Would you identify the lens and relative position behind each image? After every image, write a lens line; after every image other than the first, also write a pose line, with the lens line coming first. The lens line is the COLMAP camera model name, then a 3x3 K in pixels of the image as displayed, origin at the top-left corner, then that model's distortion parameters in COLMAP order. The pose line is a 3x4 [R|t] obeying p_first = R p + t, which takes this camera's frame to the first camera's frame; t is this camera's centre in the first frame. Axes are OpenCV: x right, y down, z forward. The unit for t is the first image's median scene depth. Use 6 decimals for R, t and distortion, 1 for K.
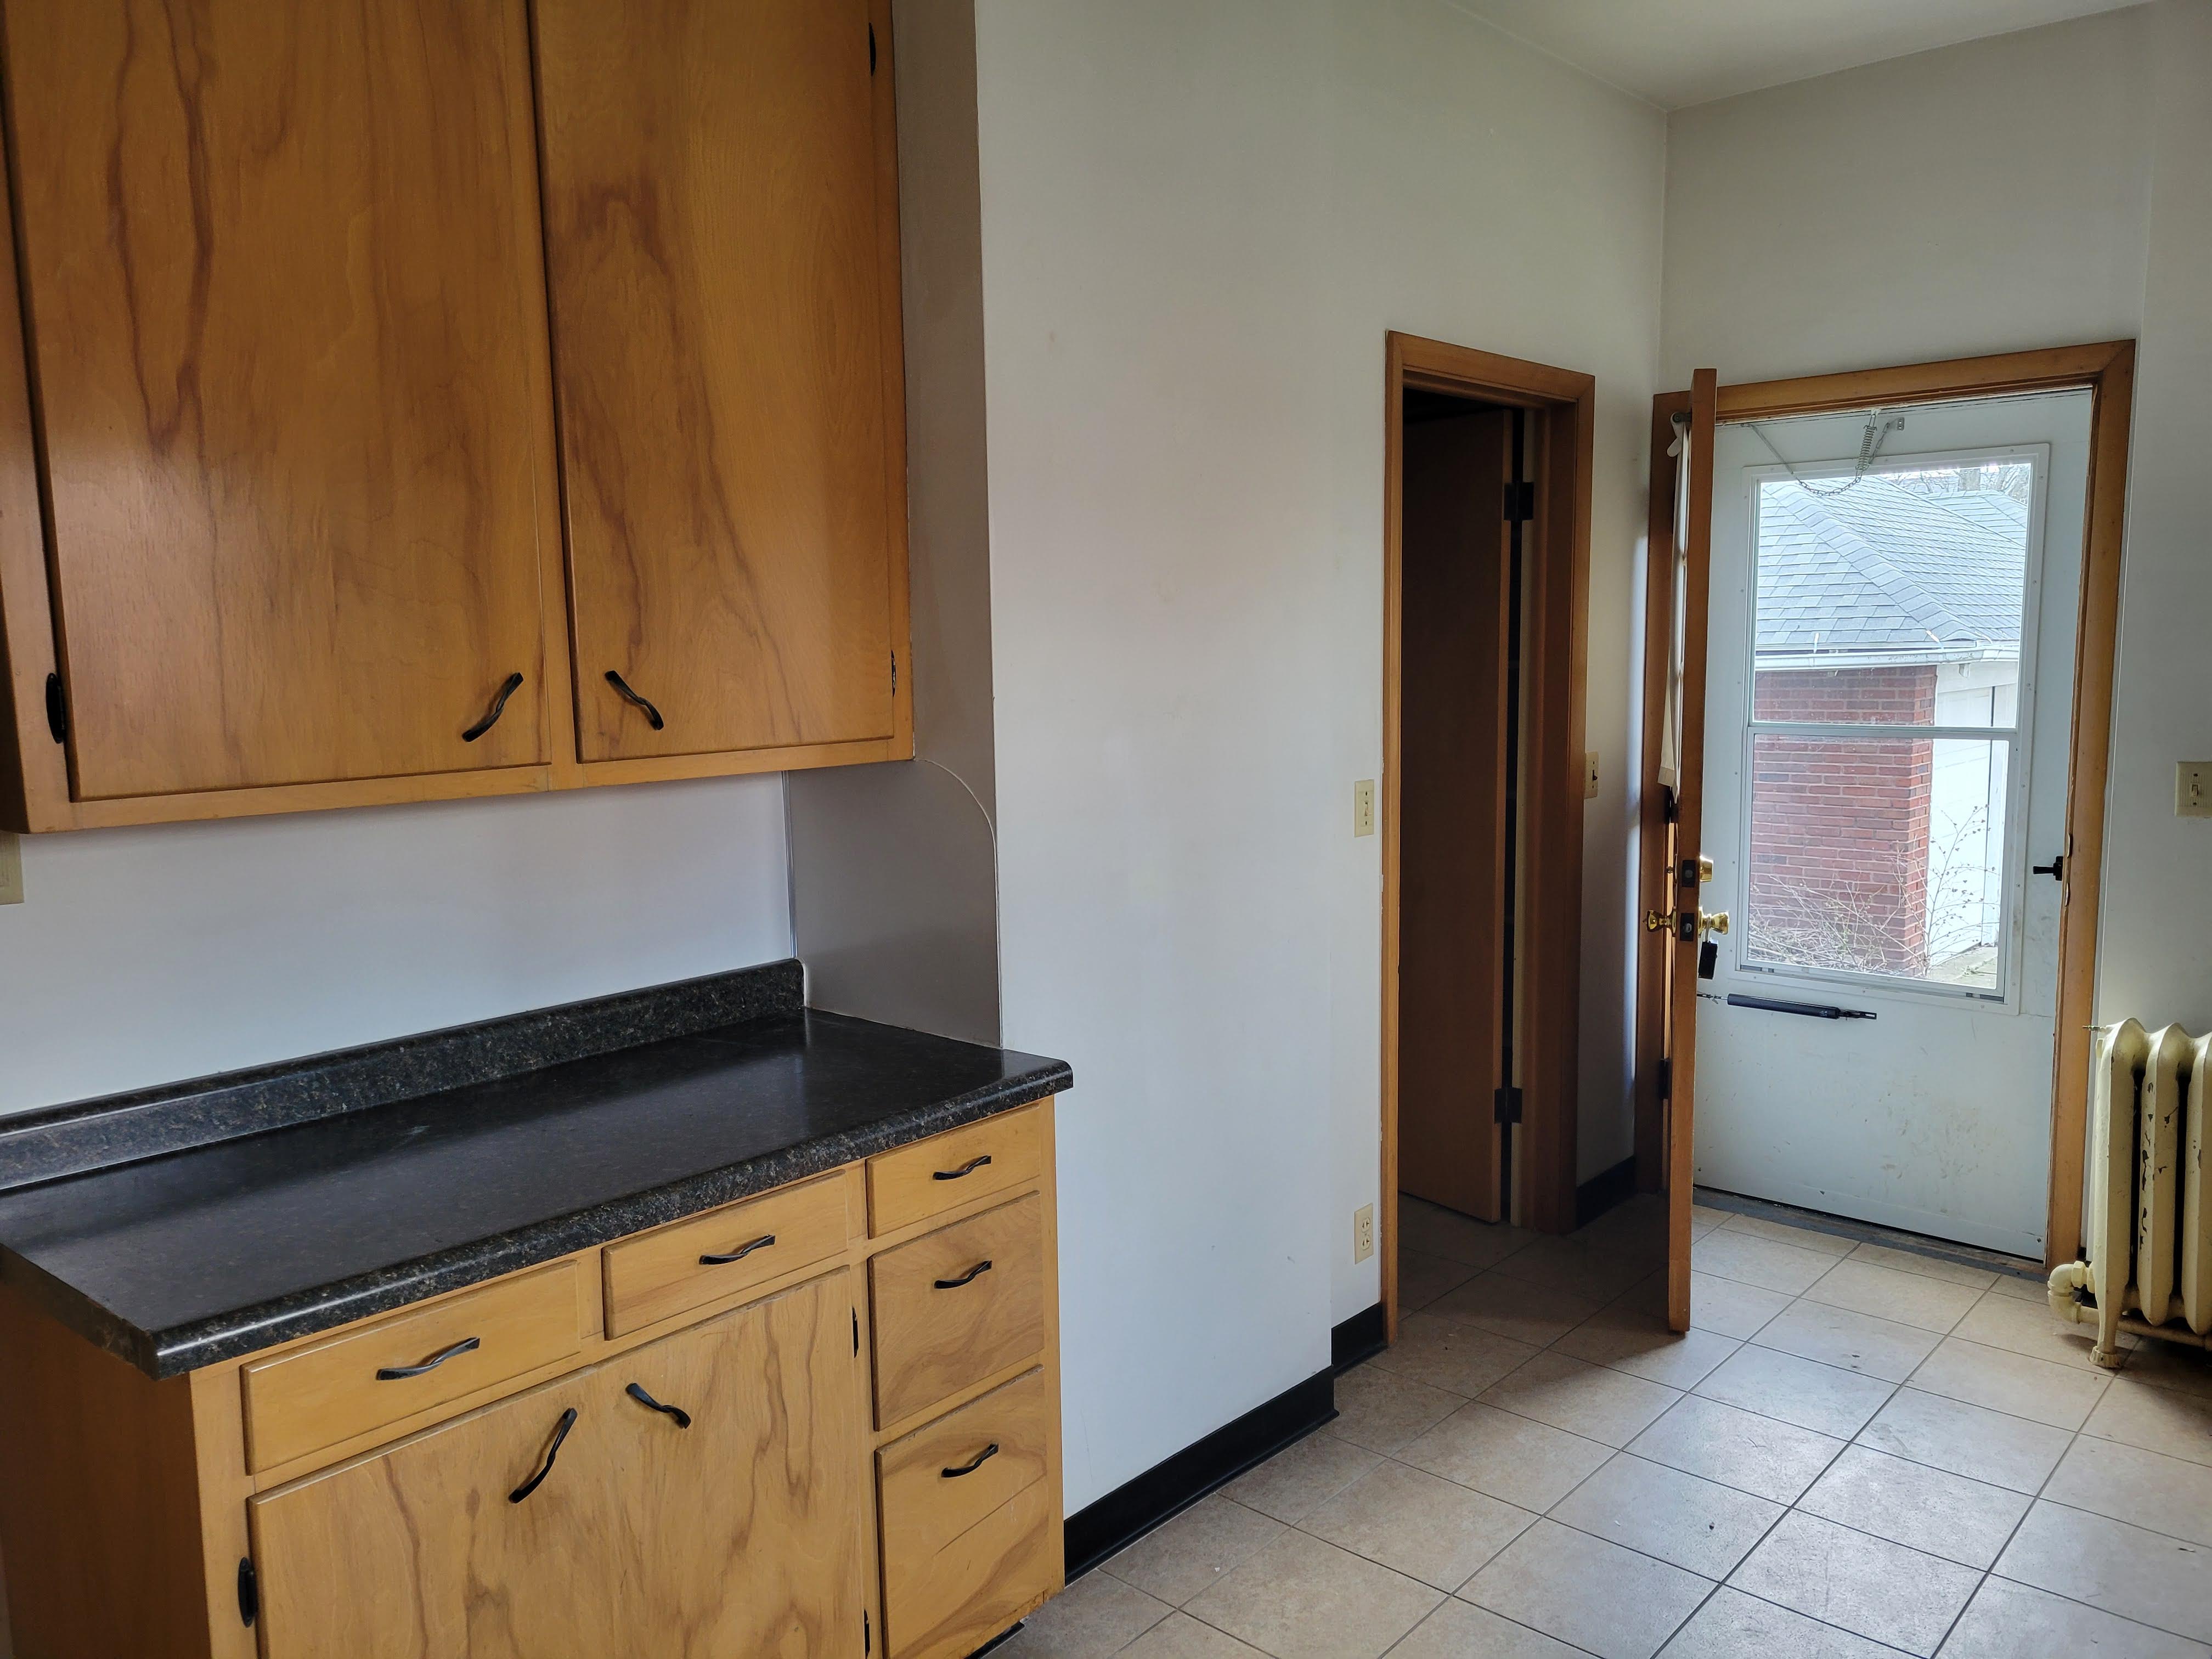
lens RADIAL K [[1657.0, 0, 1114.9], [0, 1657.0, 829.5], [0, 0, 1]] dist [0.055316, -0.033606]
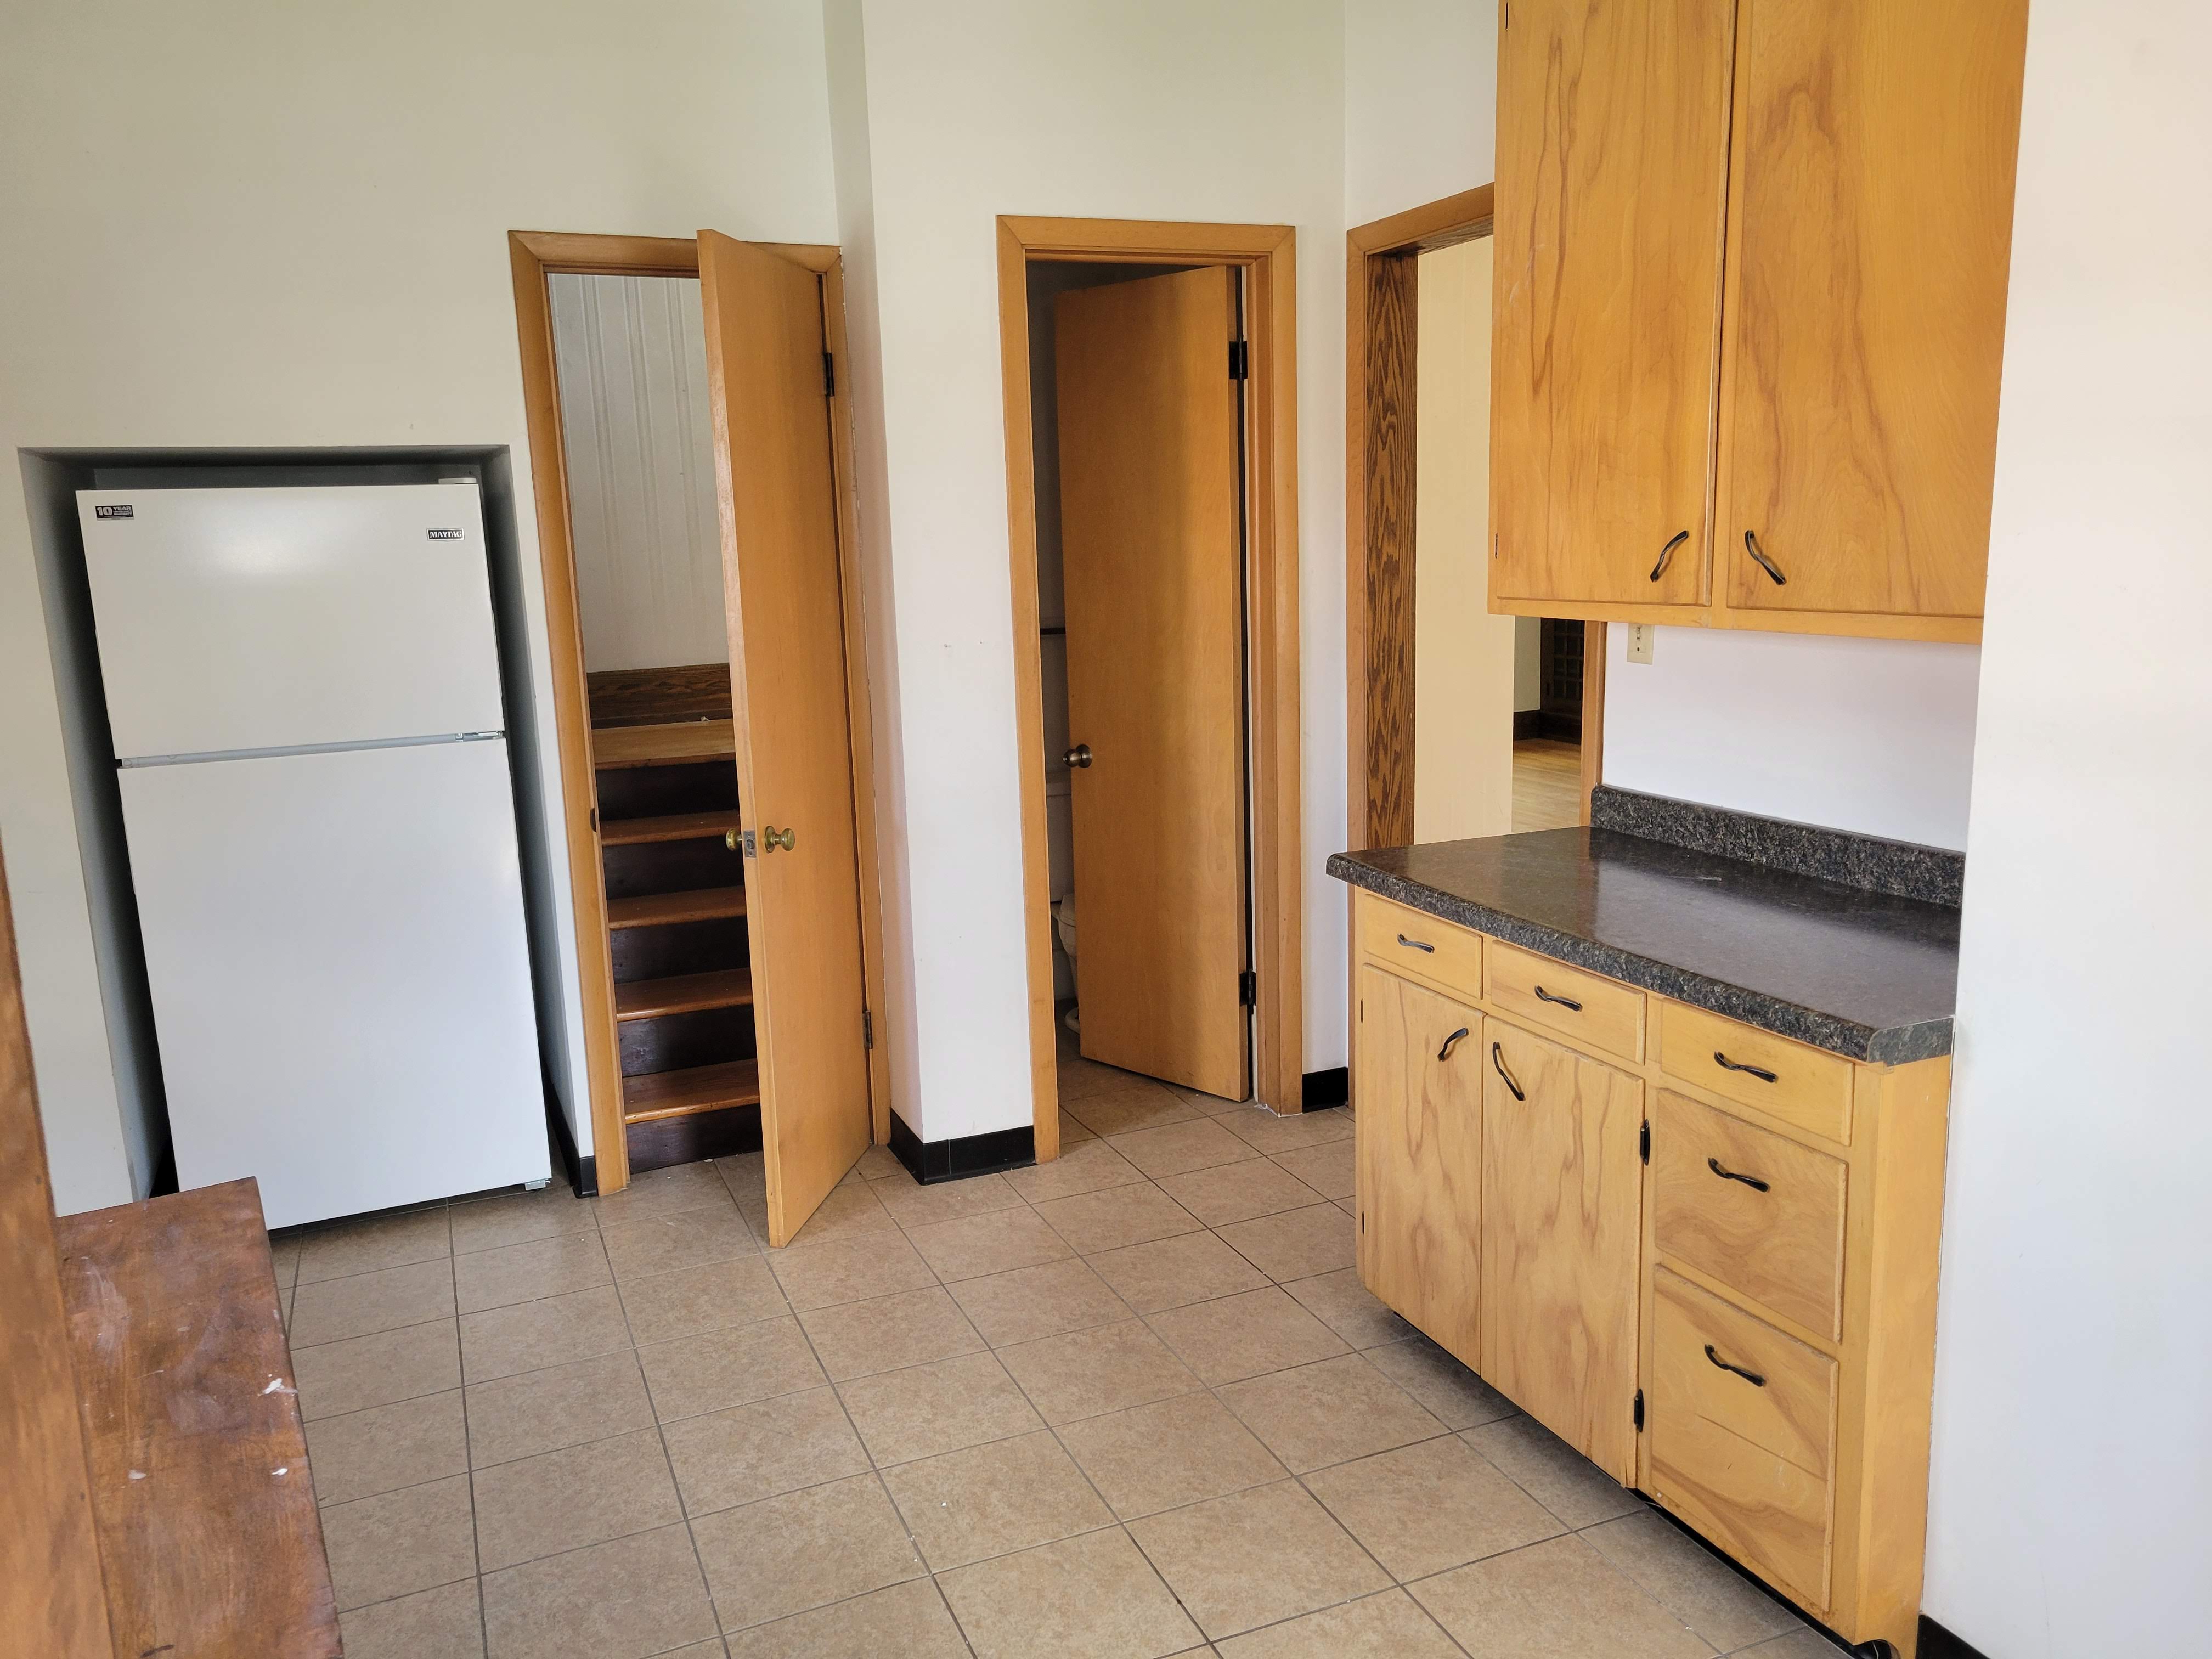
lens RADIAL K [[1657.0, 0, 1112.0], [0, 1657.0, 826.9], [0, 0, 1]] dist [0.055316, -0.033606]
pose [[-0.425995, 0.189953, -0.884560, 0.957453], [-0.071288, 0.967623, 0.242122, -0.146934], [0.901913, 0.166201, -0.398661, 1.115834]]
